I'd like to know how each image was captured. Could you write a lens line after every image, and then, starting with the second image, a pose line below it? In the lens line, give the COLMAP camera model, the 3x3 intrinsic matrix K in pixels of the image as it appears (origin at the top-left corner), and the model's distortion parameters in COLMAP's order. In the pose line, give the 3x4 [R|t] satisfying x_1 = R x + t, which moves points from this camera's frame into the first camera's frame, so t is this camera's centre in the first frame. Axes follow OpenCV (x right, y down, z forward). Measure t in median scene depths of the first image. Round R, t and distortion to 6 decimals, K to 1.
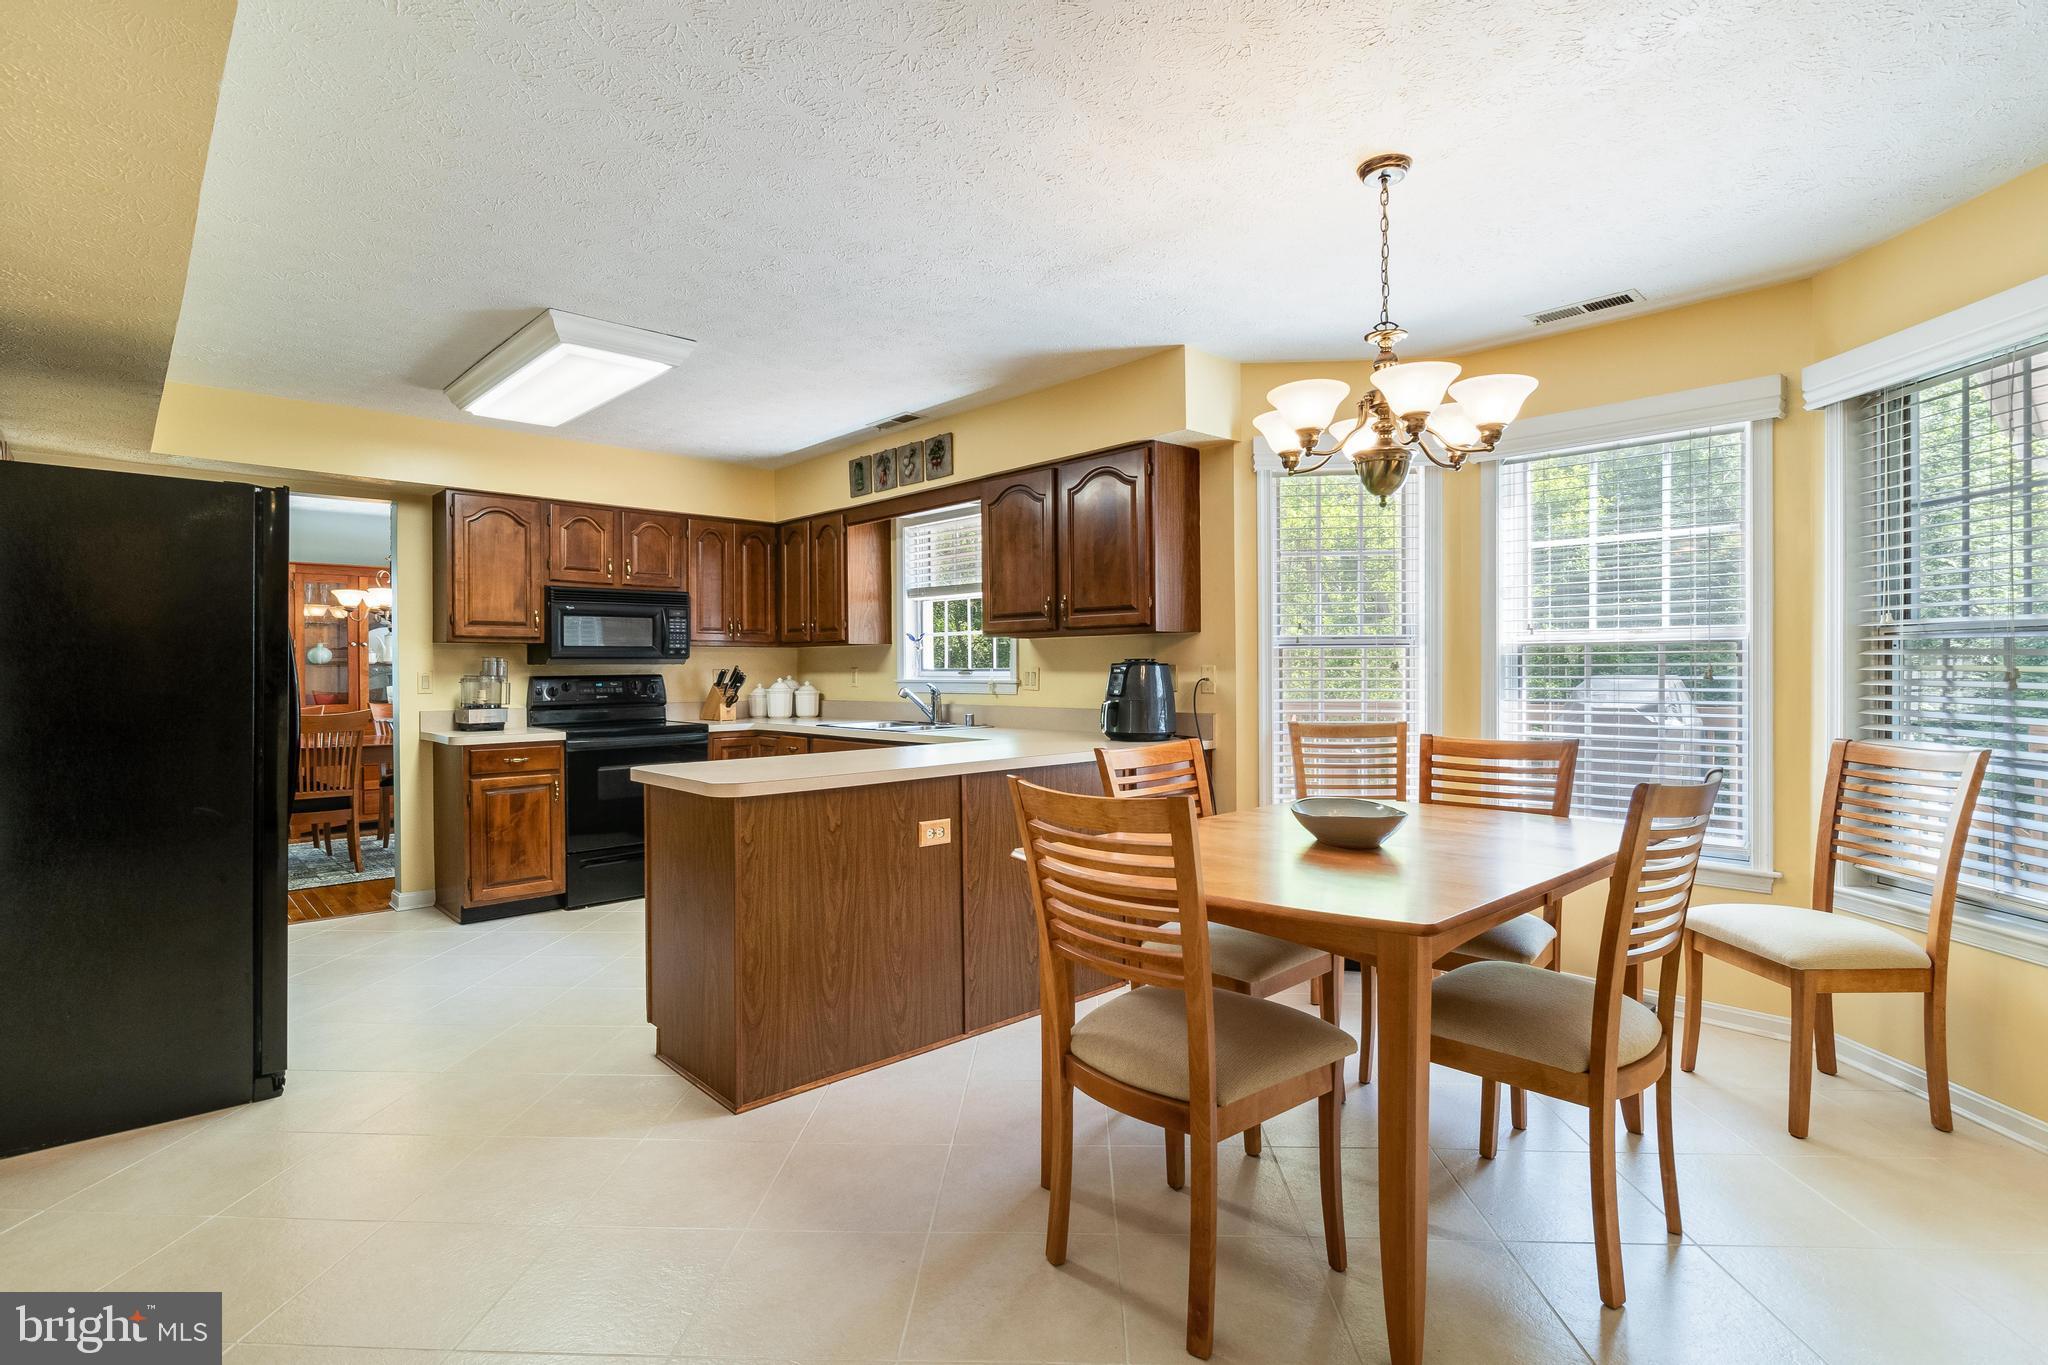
lens RADIAL K [[992.3, 0, 1038.5], [0, 992.3, 672.6], [0, 0, 1]] dist [-0.003695, -0.000660]
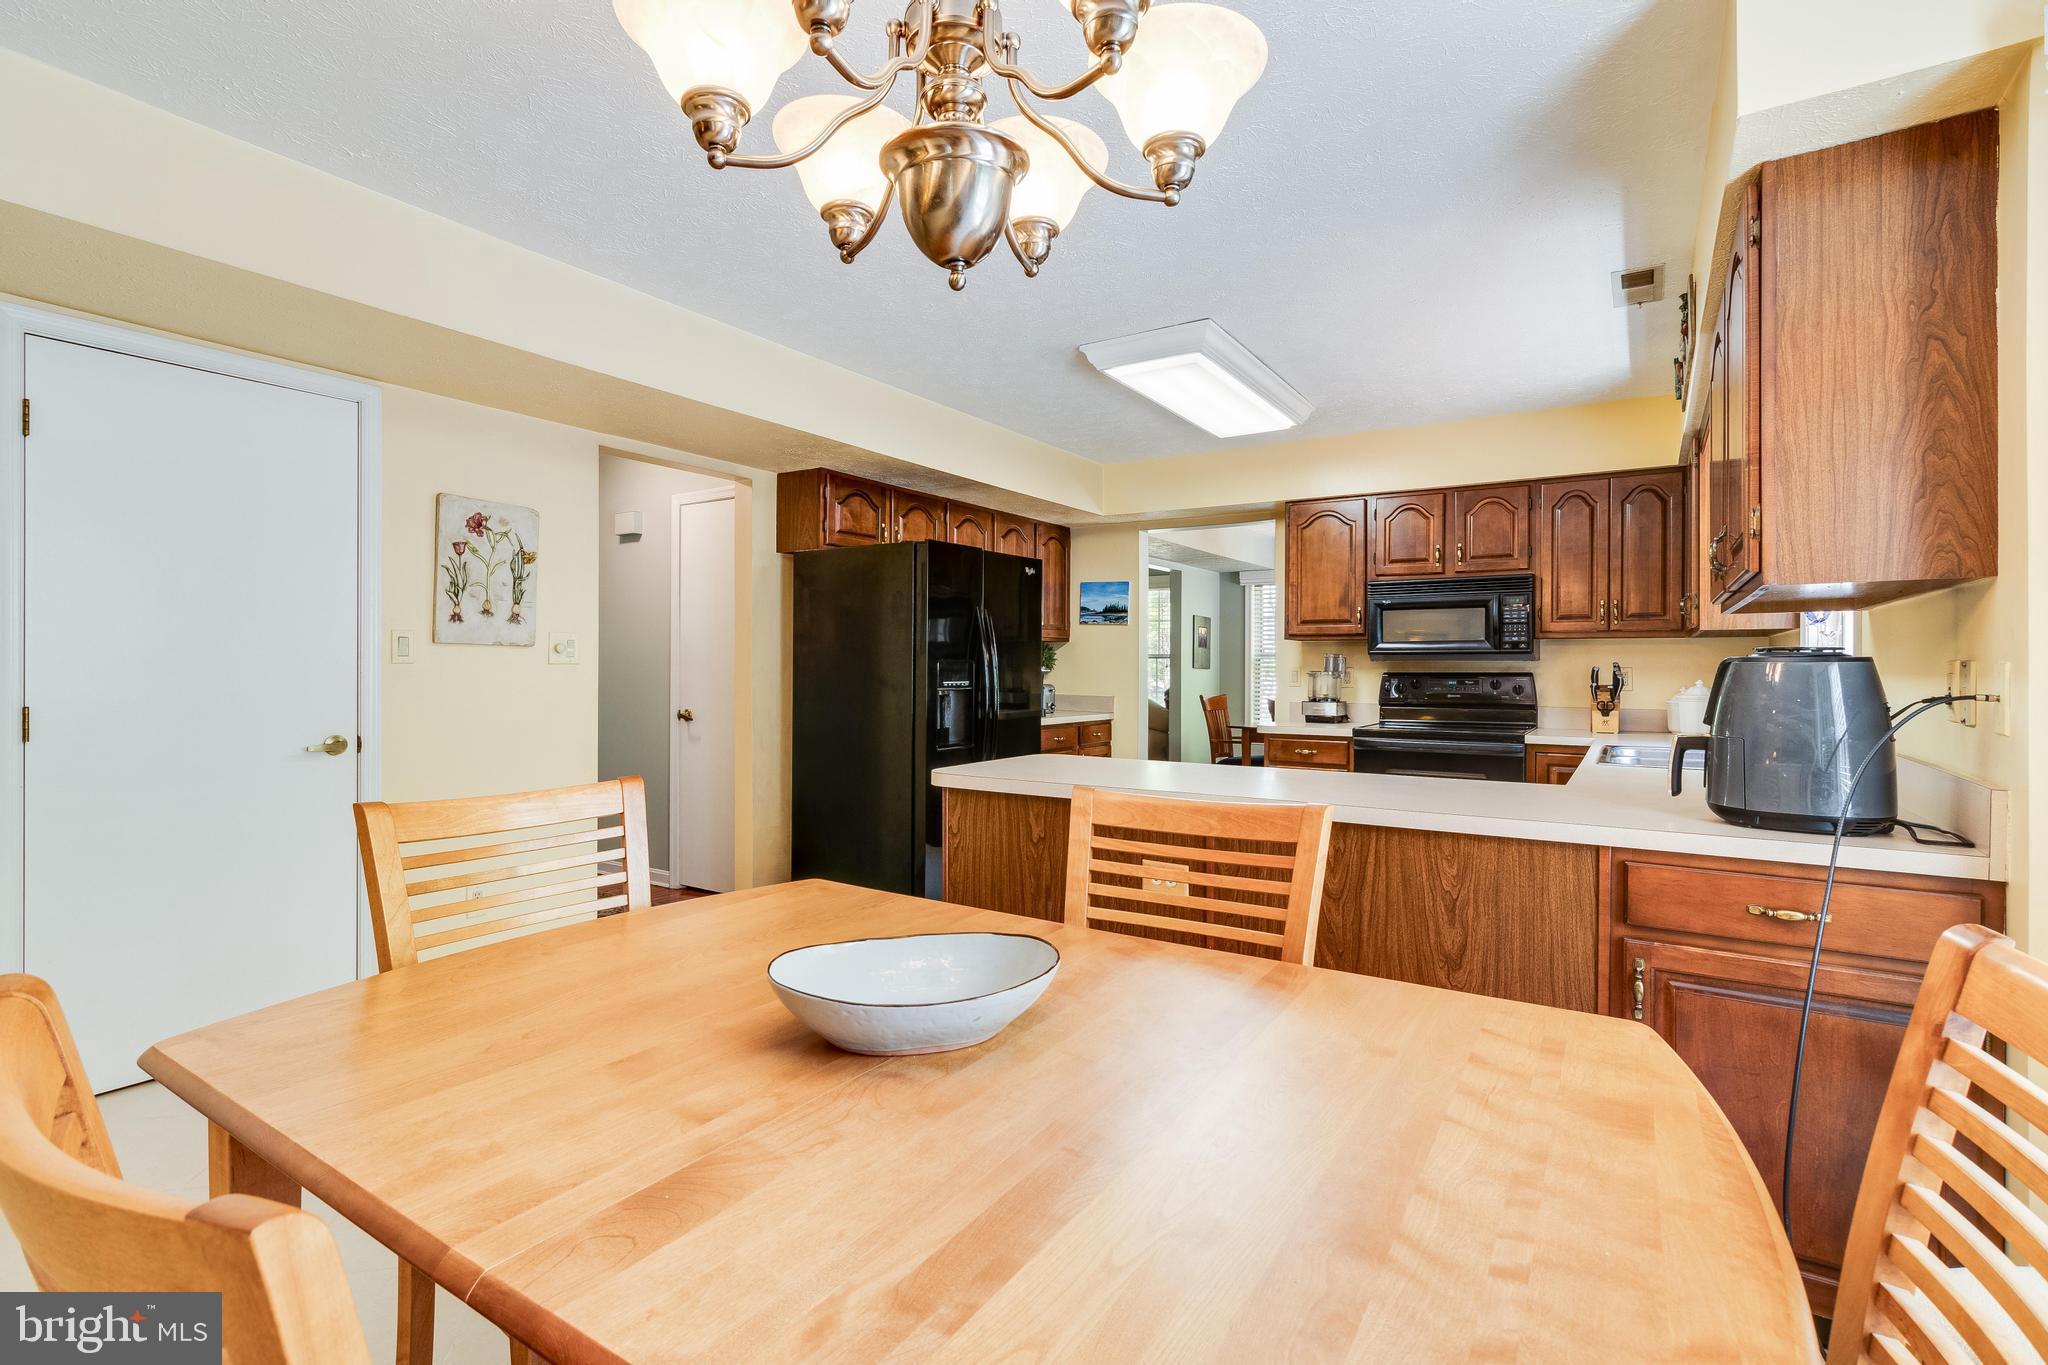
lens RADIAL K [[944.5, 0, 1023.6], [0, 944.5, 672.7], [0, 0, 1]] dist [0.008940, 0.000820]
pose [[0.229170, 0.011594, -0.973317, 0.353165], [-0.011061, 0.999896, 0.009306, -0.001318], [0.973324, 0.008633, 0.229274, 0.449065]]
